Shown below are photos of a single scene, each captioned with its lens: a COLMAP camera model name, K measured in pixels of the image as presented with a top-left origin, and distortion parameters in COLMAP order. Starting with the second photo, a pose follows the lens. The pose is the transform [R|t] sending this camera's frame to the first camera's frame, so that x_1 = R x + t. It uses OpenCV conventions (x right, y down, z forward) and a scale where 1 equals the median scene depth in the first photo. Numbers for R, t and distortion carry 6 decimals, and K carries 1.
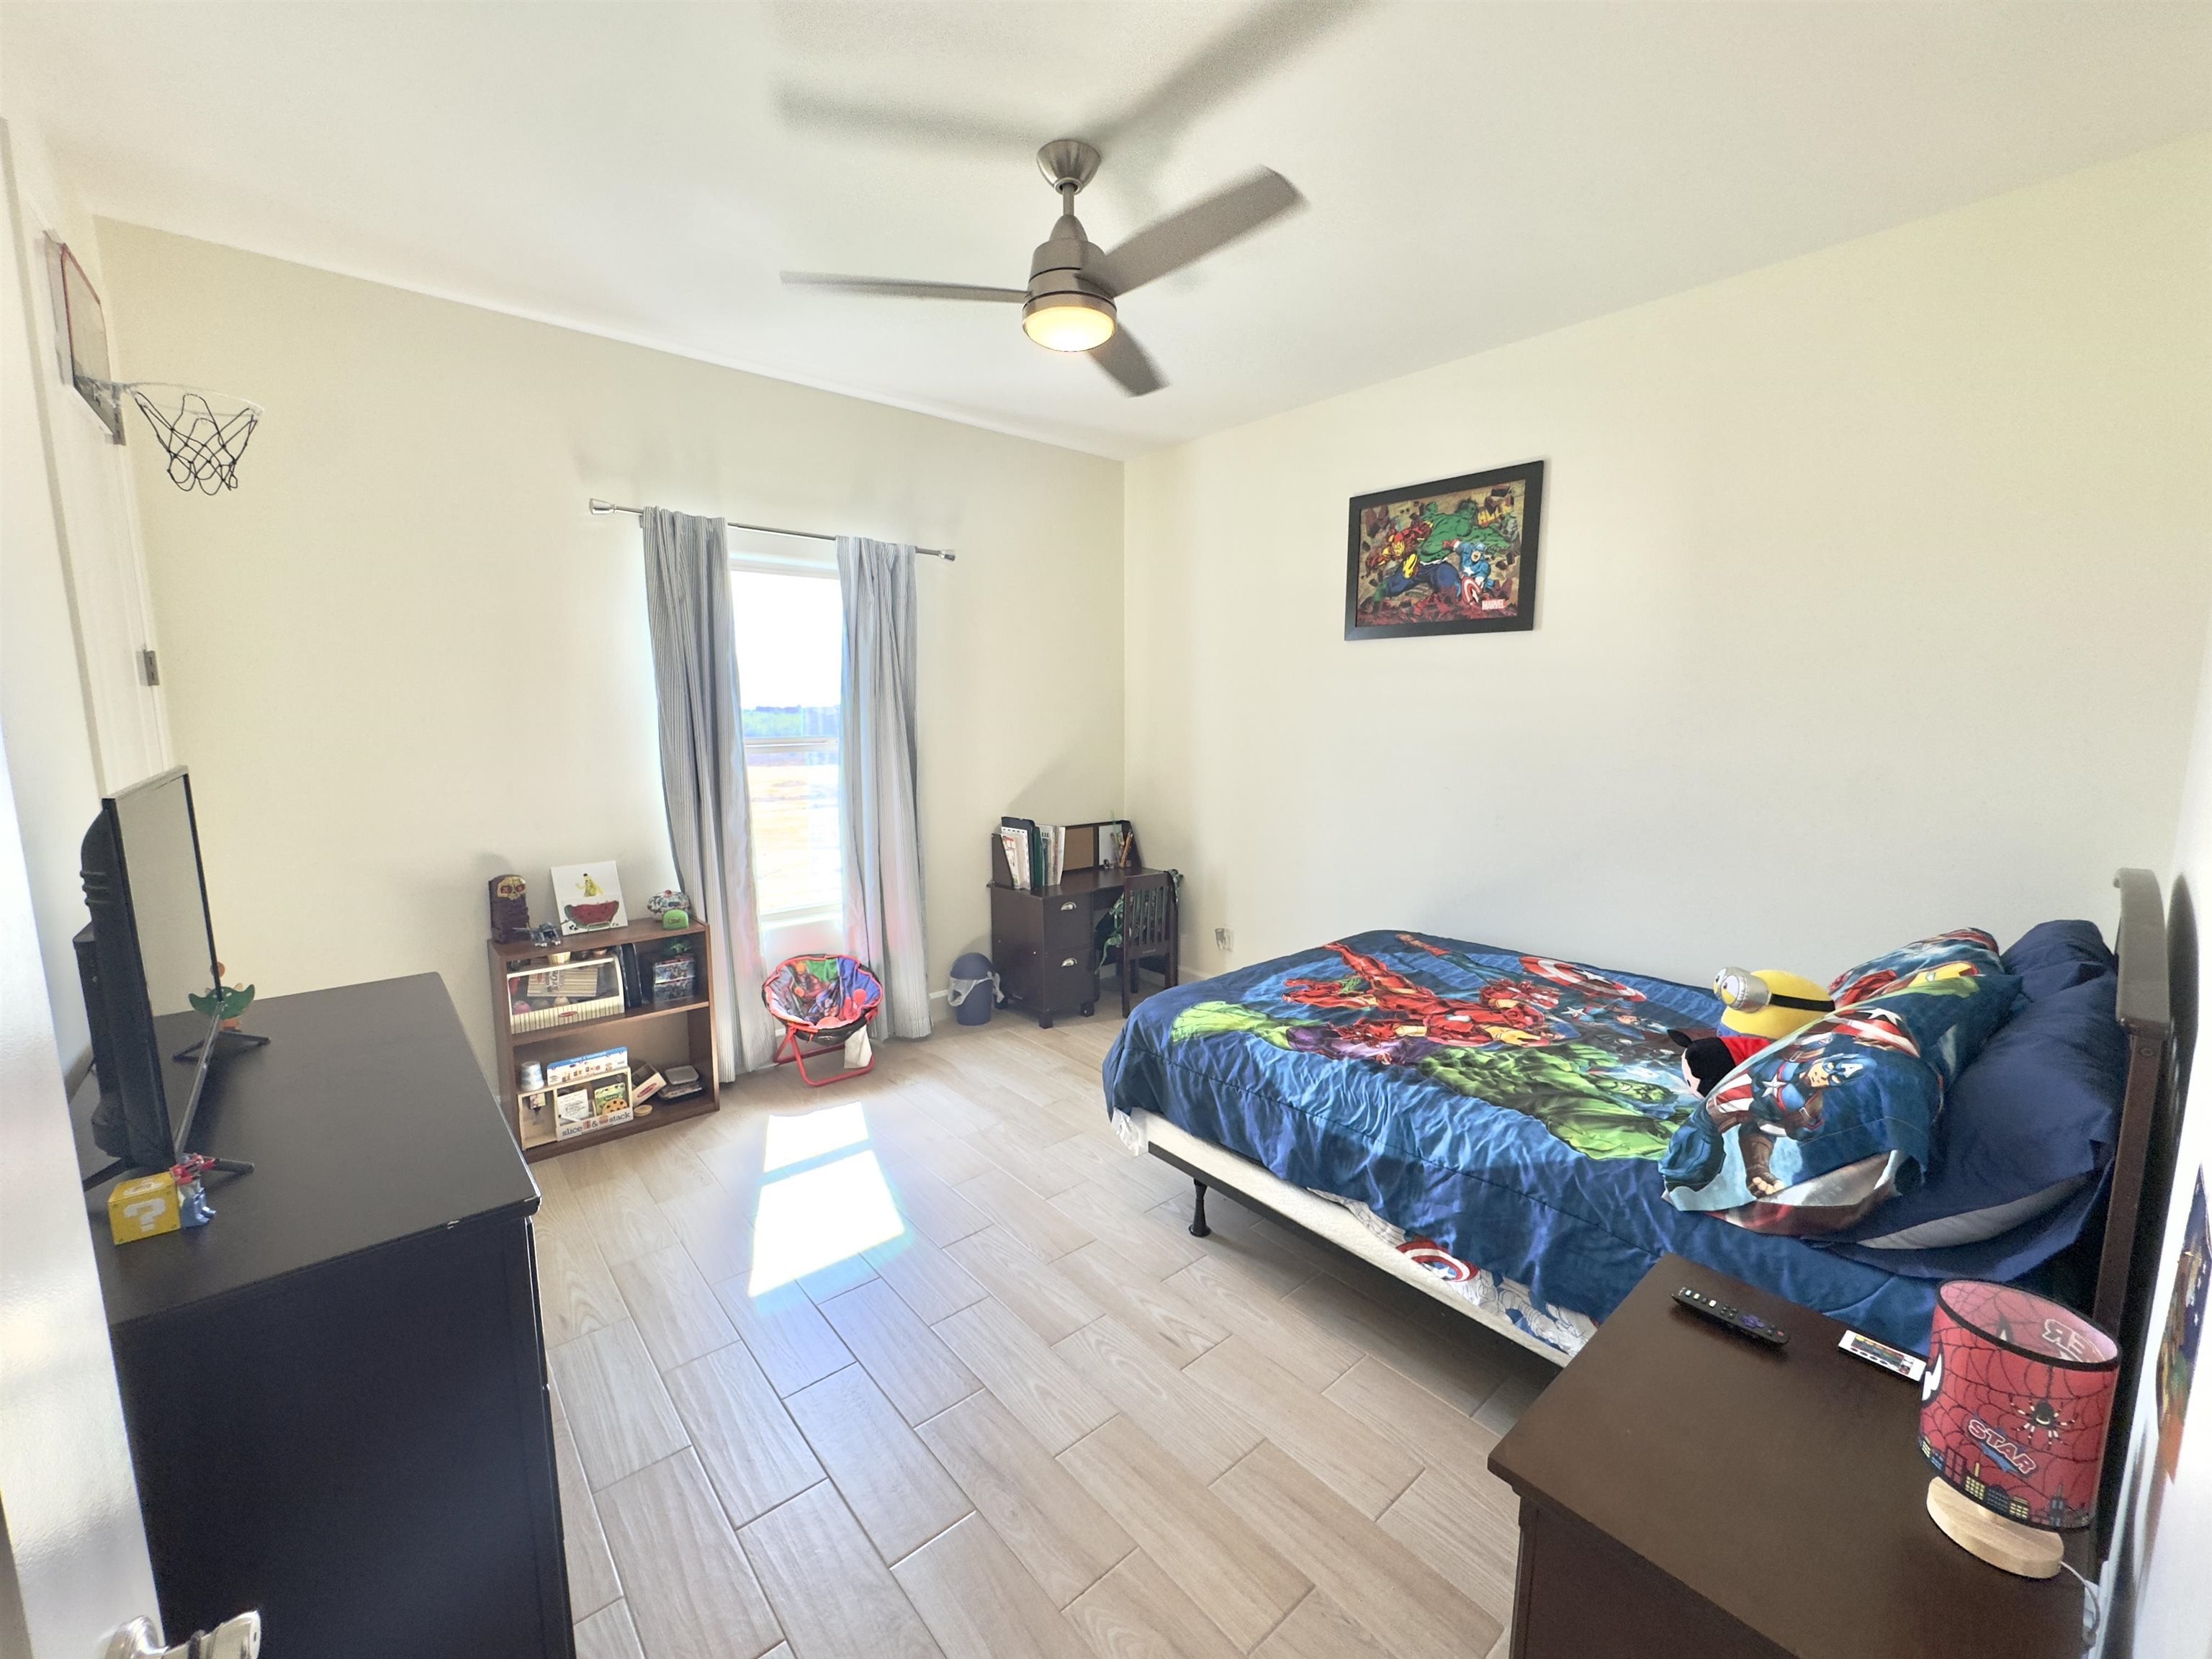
lens RADIAL K [[888.3, 0, 1099.0], [0, 888.3, 824.7], [0, 0, 1]] dist [-0.001326, -0.000044]
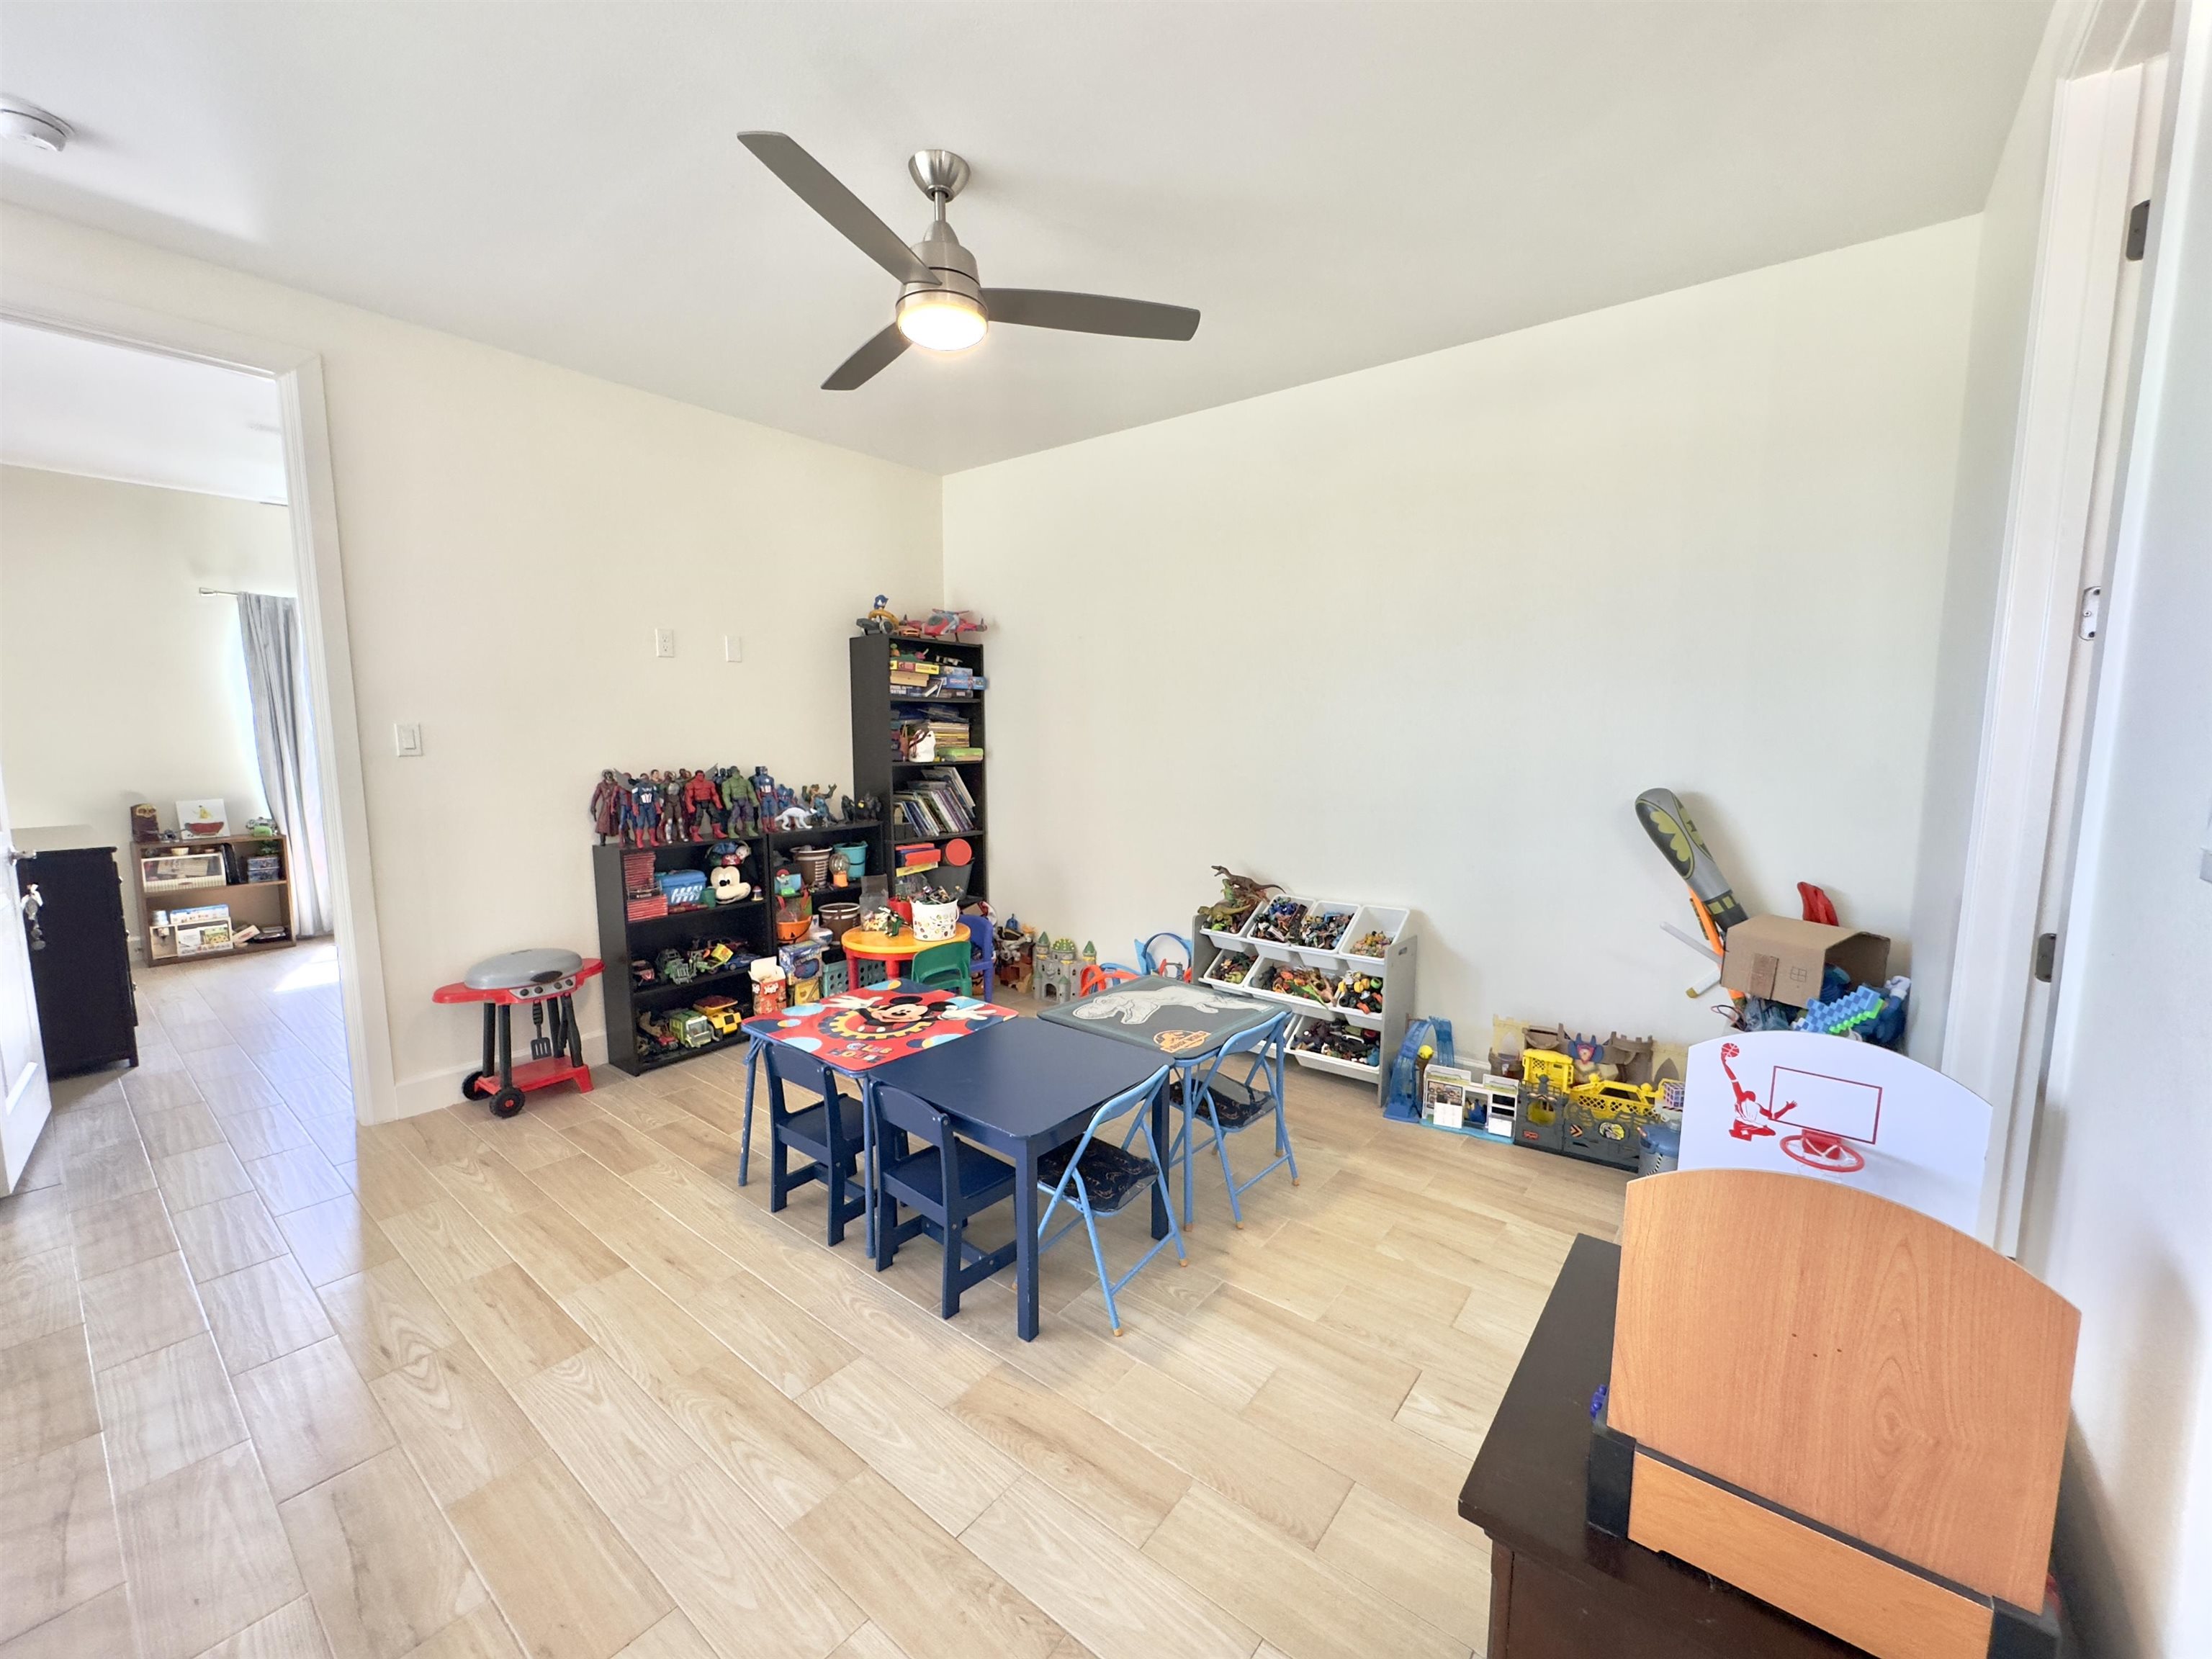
lens RADIAL K [[888.3, 0, 1110.6], [0, 888.3, 830.2], [0, 0, 1]] dist [-0.001326, -0.000044]
pose [[0.982801, -0.021538, 0.183407, 0.839724], [0.024545, 0.999599, -0.014142, 0.173539], [-0.183029, 0.018400, 0.982935, -1.007501]]
